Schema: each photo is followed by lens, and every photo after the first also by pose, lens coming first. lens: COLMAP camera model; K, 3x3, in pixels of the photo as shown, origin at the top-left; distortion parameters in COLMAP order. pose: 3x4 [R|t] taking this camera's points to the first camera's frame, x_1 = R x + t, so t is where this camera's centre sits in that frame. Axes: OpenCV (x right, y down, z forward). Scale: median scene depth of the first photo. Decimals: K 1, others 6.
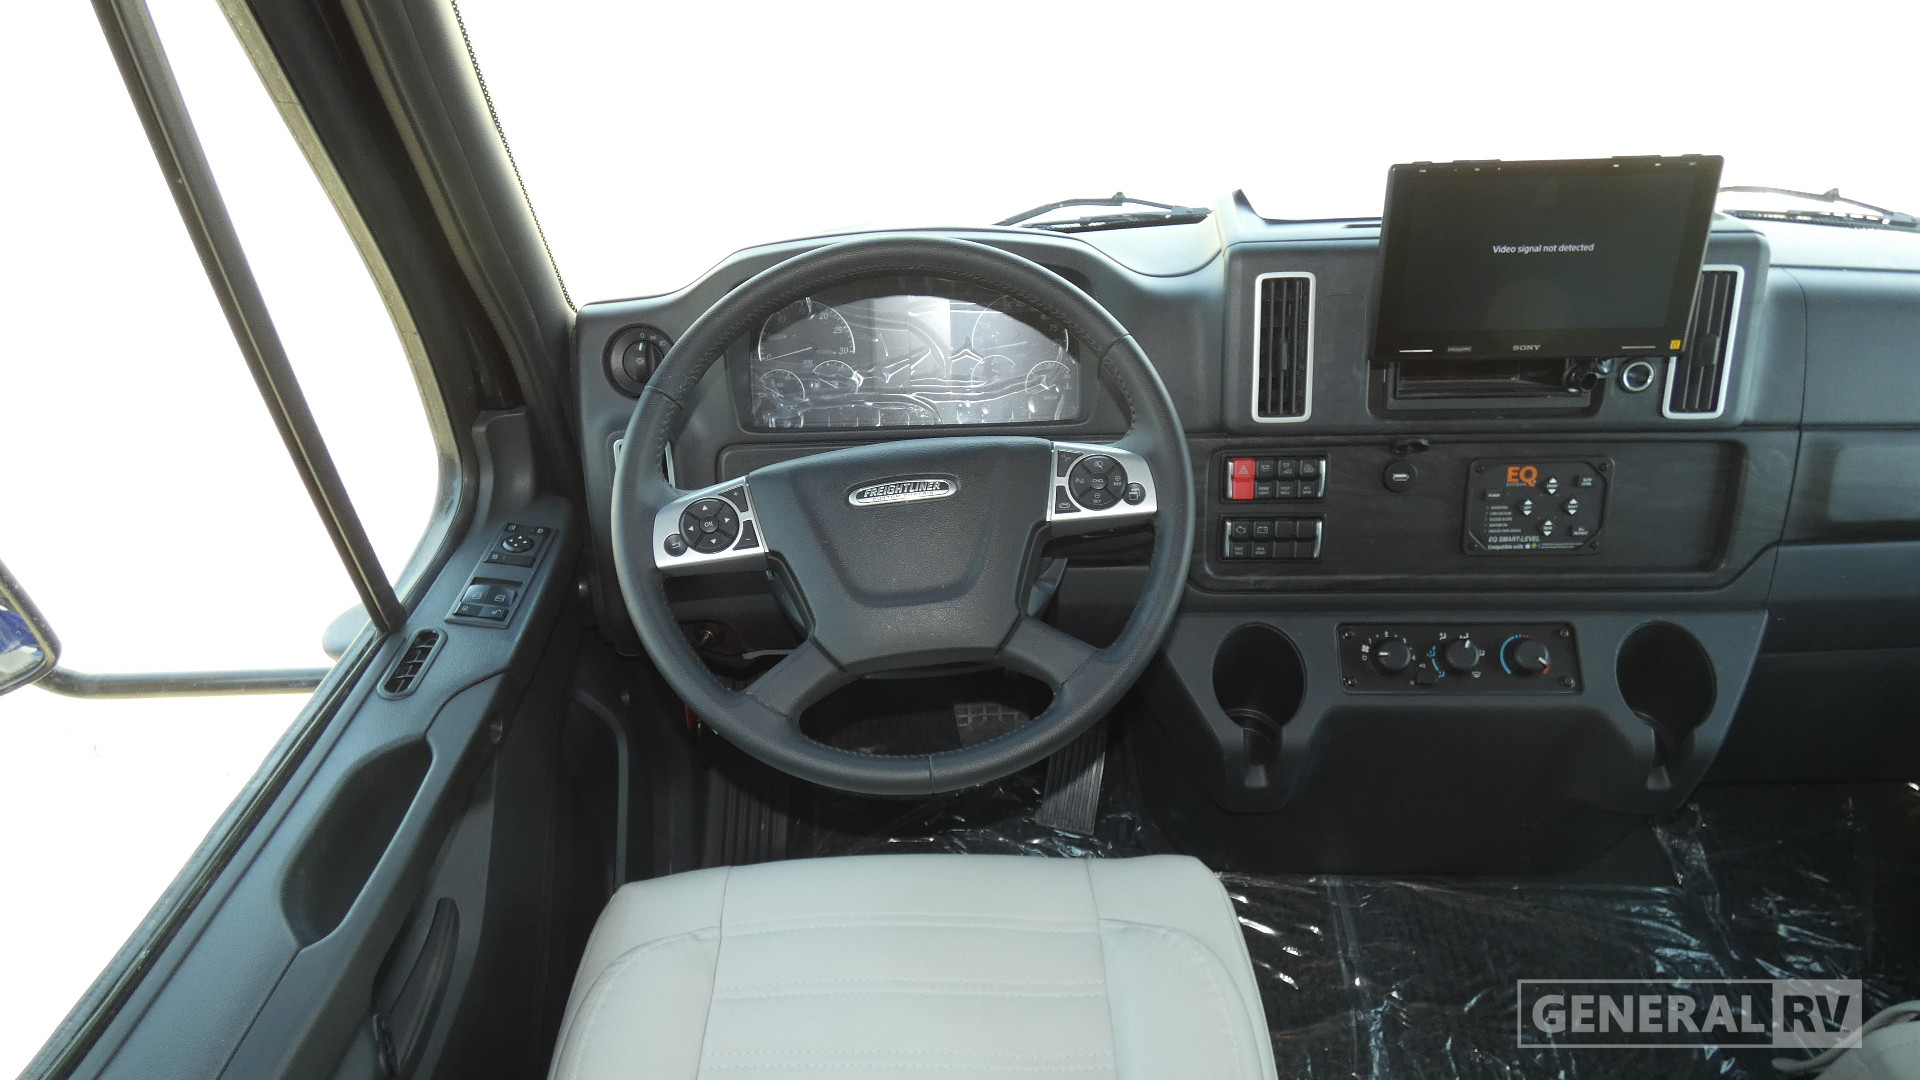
lens RADIAL K [[1152.9, 0, 953.5], [0, 1152.9, 535.2], [0, 0, 1]] dist [-0.003665, 0.000727]
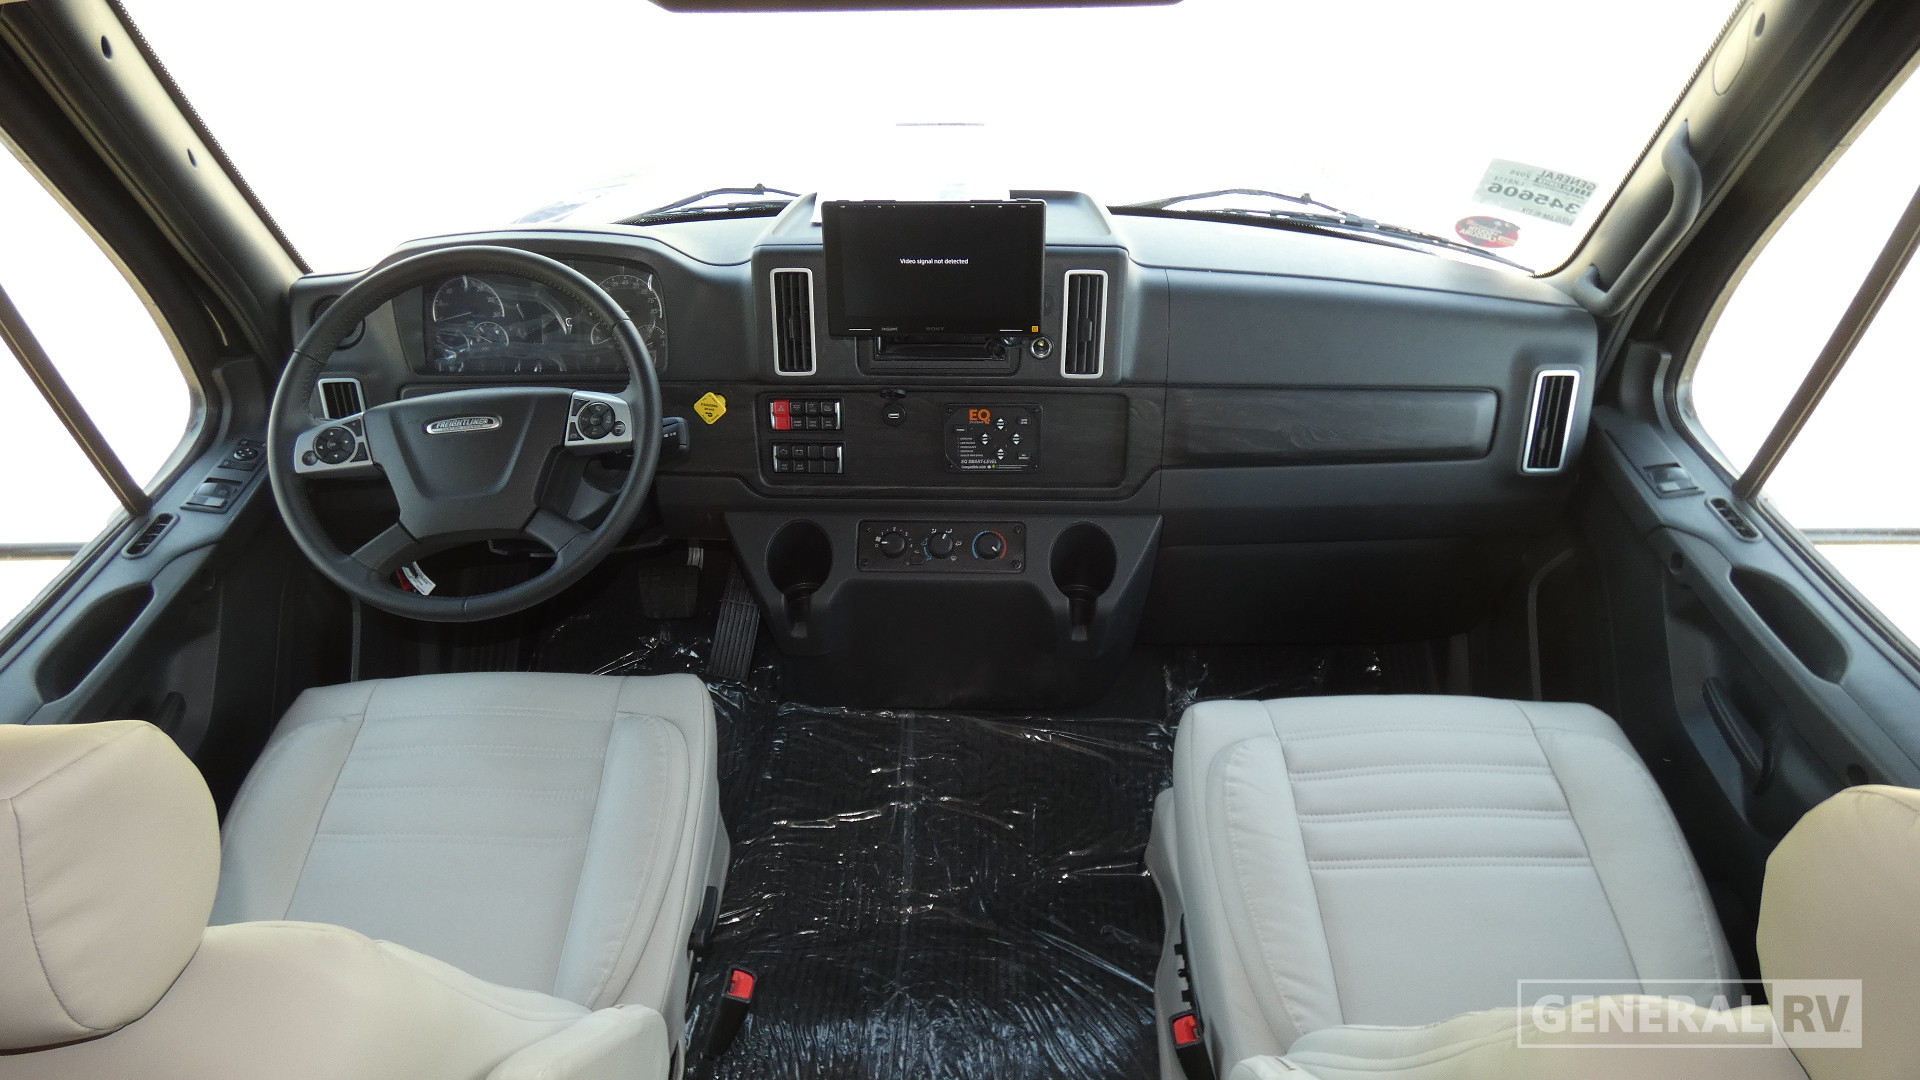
lens RADIAL K [[1159.1, 0, 960.3], [0, 1159.1, 539.0], [0, 0, 1]] dist [-0.003146, -0.001537]
pose [[0.999630, 0.013940, 0.023376, 0.441693], [-0.015813, 0.996511, 0.081950, -0.018174], [-0.022152, -0.082289, 0.996362, -0.410184]]
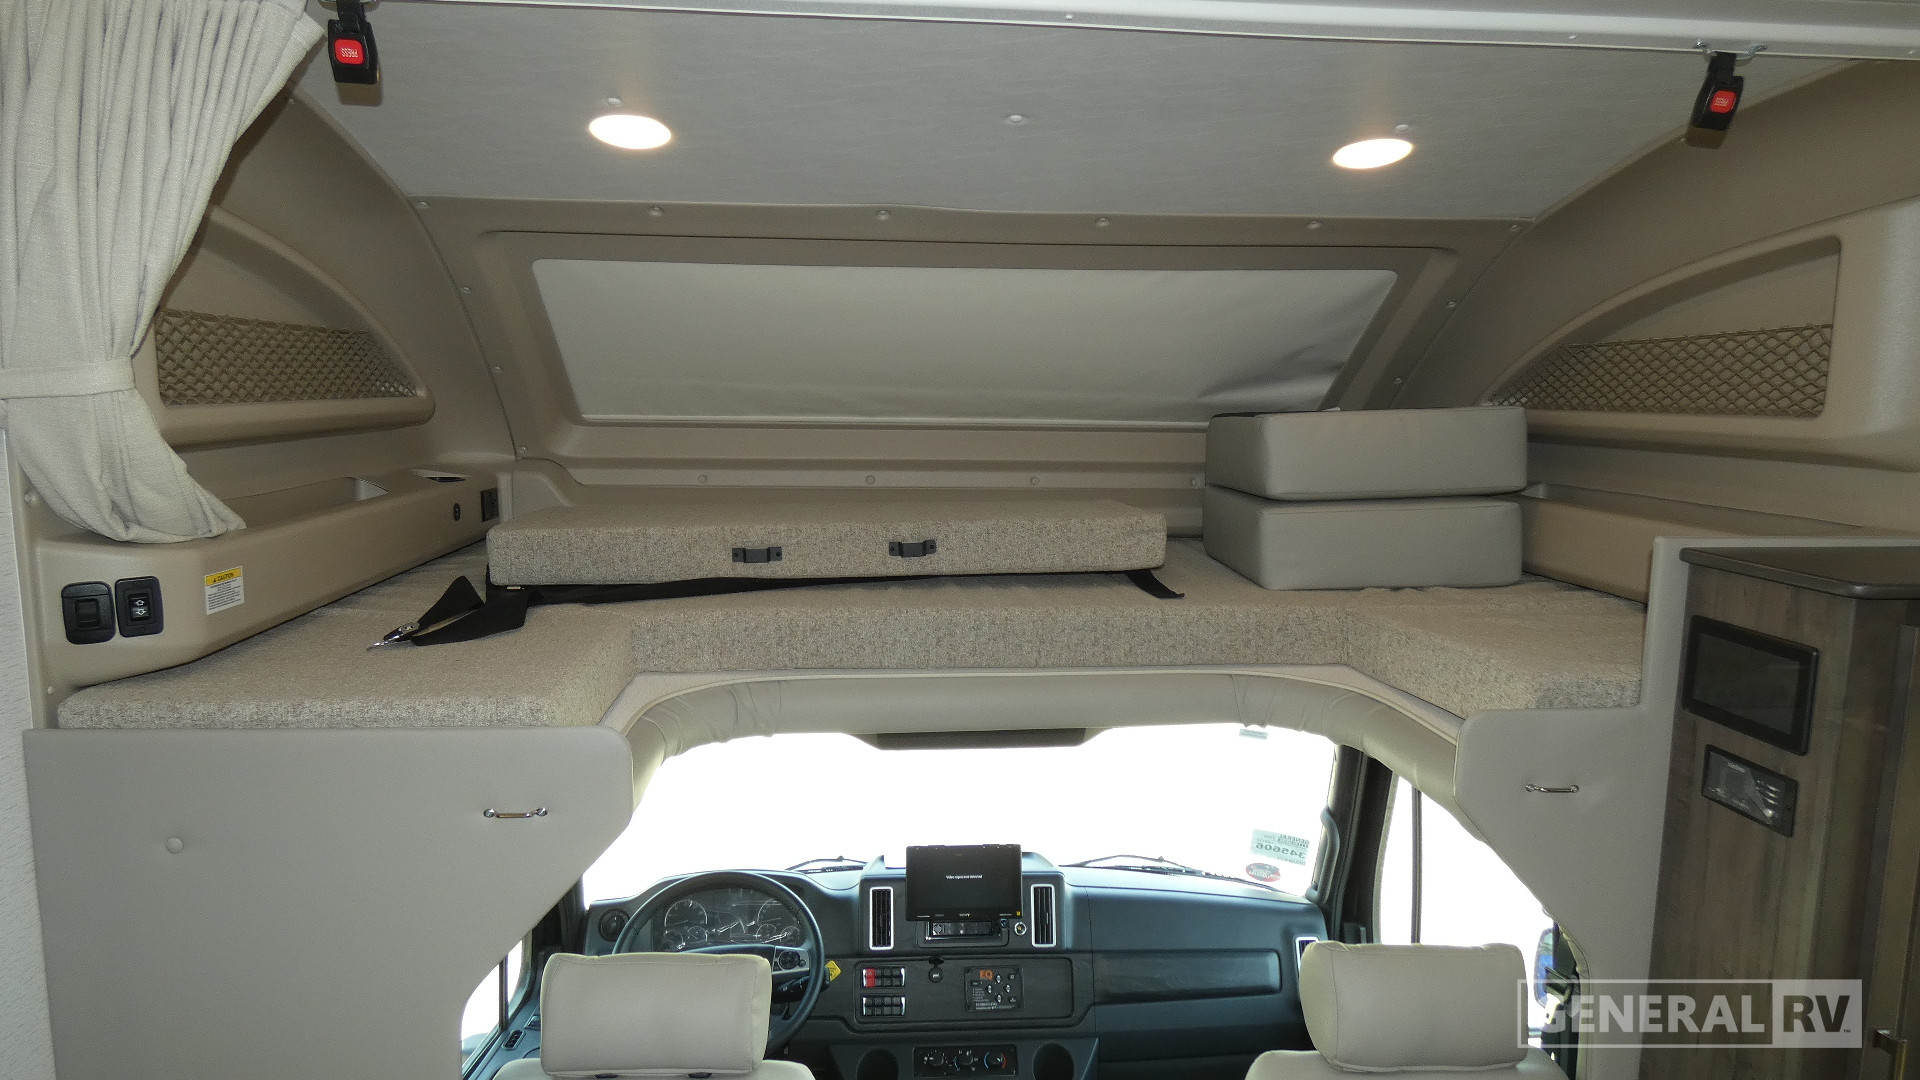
lens RADIAL K [[1156.4, 0, 962.9], [0, 1156.4, 534.8], [0, 0, 1]] dist [-0.008749, -0.002774]
pose [[0.995088, 0.033634, 0.093100, 0.193845], [0.020916, 0.847830, -0.529856, 0.442699], [-0.096755, 0.529201, 0.842962, -1.496377]]
